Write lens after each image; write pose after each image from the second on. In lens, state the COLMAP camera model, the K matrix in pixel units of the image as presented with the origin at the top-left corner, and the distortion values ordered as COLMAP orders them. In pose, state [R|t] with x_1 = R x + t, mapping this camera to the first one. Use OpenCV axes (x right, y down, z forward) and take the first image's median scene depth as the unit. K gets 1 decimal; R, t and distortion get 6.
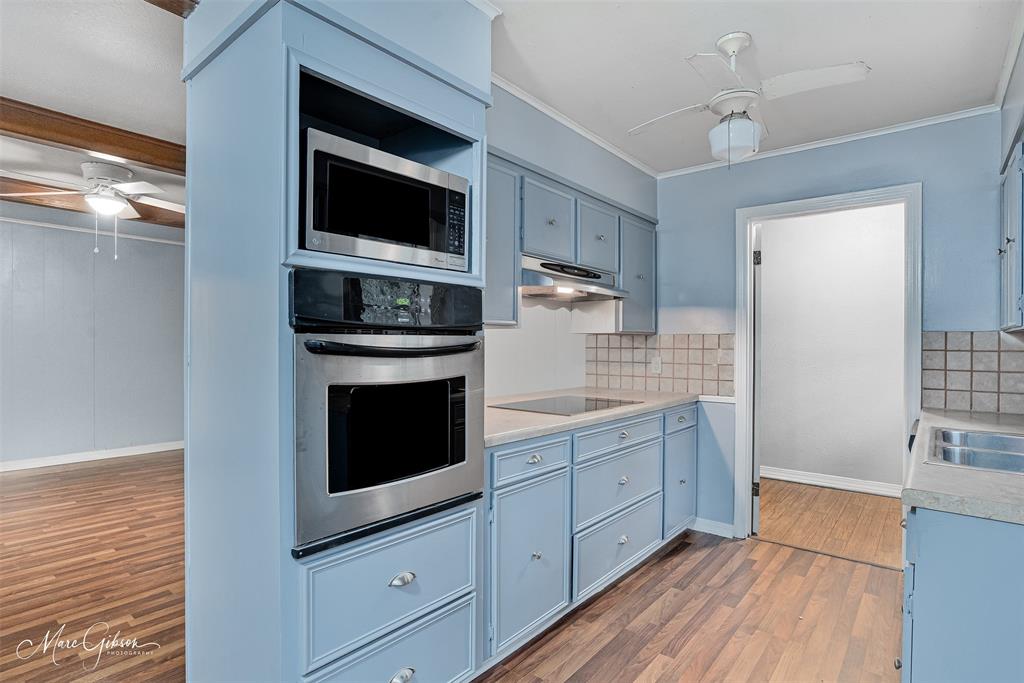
lens RADIAL K [[521.6, 0, 507.4], [0, 521.6, 334.4], [0, 0, 1]] dist [-0.002797, 0.001958]
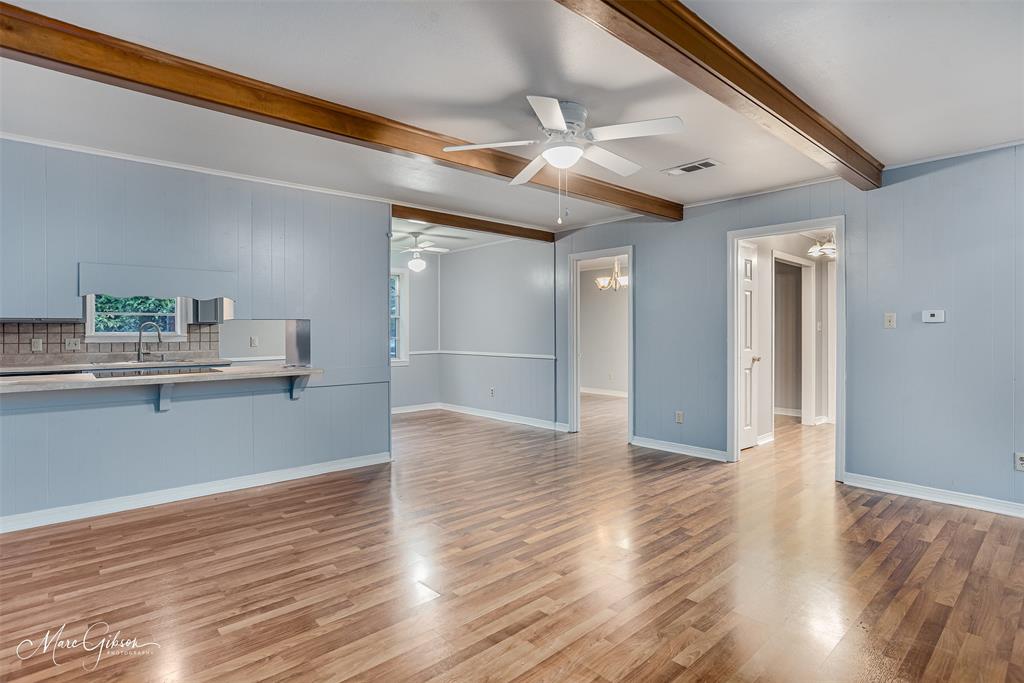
lens RADIAL K [[521.6, 0, 507.4], [0, 521.6, 334.4], [0, 0, 1]] dist [-0.002797, 0.001958]
pose [[-0.990739, -0.002908, 0.135751, -0.806191], [-0.004115, 0.999954, -0.008613, 0.033125], [-0.135720, -0.009092, -0.990706, 1.848592]]
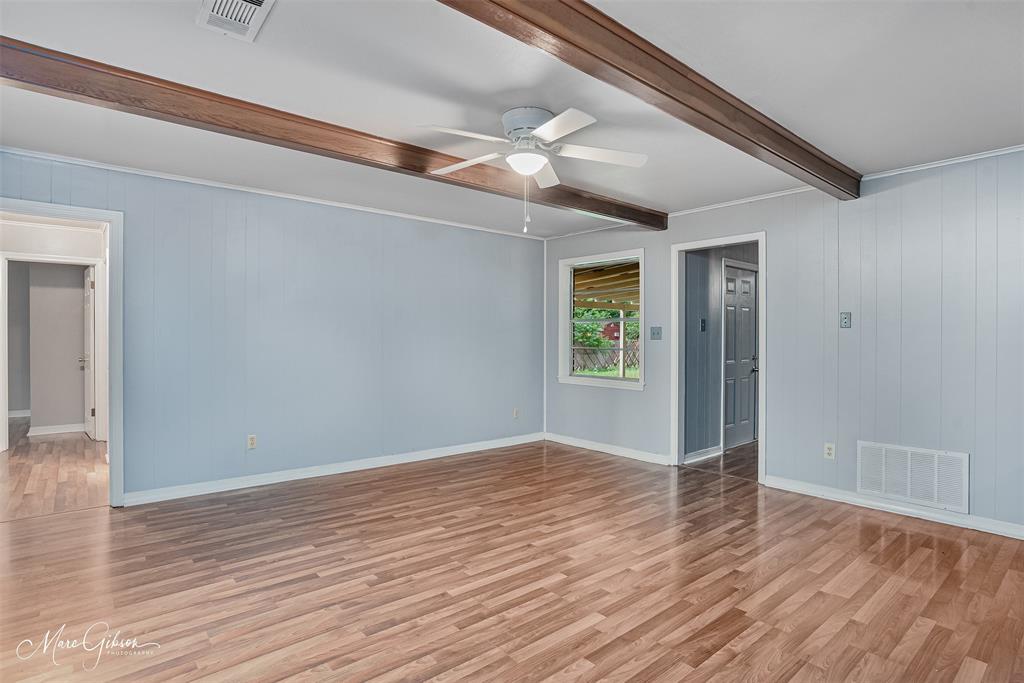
lens RADIAL K [[538.8, 0, 512.0], [0, 538.8, 341.5], [0, 0, 1]] dist [-0.001785, -0.000249]
pose [[0.987707, 0.004336, -0.156256, -0.673776], [-0.000175, 0.999645, 0.026639, -0.001051], [0.156316, -0.026284, 0.987357, 0.197296]]
